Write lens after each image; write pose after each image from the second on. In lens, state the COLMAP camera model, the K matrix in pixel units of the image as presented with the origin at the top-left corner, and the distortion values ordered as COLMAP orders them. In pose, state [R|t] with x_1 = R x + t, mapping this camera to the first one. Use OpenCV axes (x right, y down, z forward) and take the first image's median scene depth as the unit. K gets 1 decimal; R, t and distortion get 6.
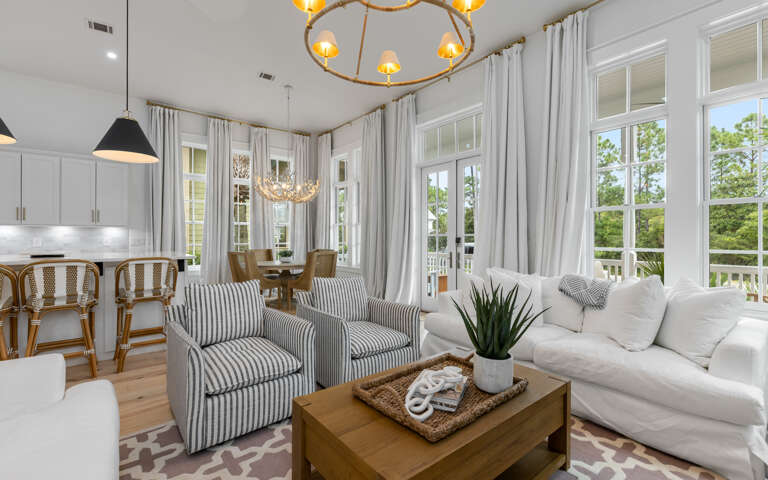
lens RADIAL K [[346.9, 0, 383.4], [0, 346.9, 234.6], [0, 0, 1]] dist [0.001140, 0.000136]
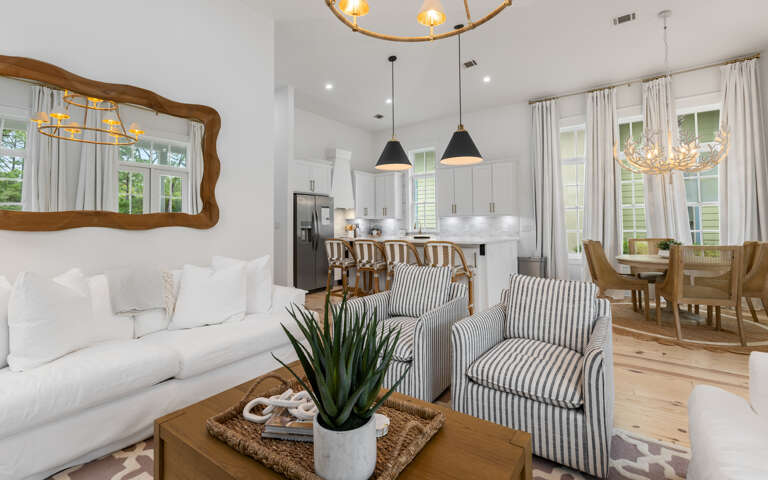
lens RADIAL K [[350.4, 0, 384.1], [0, 350.4, 211.6], [0, 0, 1]] dist [-0.000606, -0.000118]
pose [[0.268855, -0.043179, -0.962212, 0.300321], [0.019510, 0.999034, -0.039380, 0.003818], [0.962983, -0.008186, 0.269438, 0.288269]]
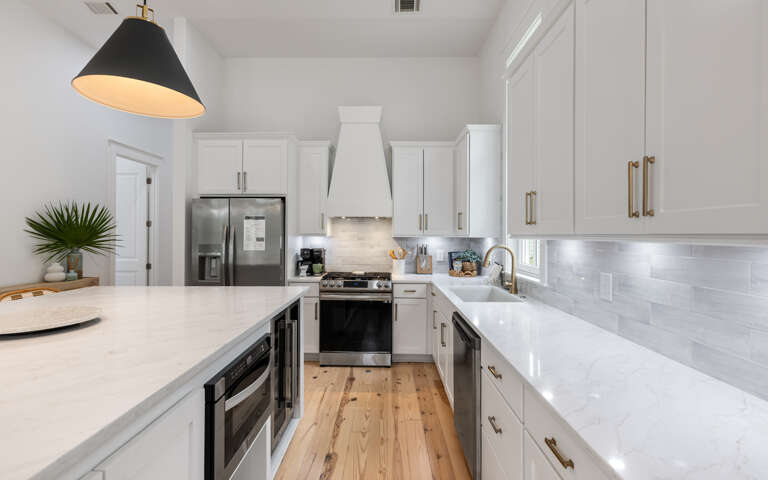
lens RADIAL K [[348.2, 0, 384.4], [0, 348.2, 242.8], [0, 0, 1]] dist [0.002026, 0.000190]
pose [[-0.630937, 0.009695, -0.775774, -0.594104], [0.001000, 0.999931, 0.011683, -0.024934], [0.775833, 0.006595, -0.630903, 1.049620]]
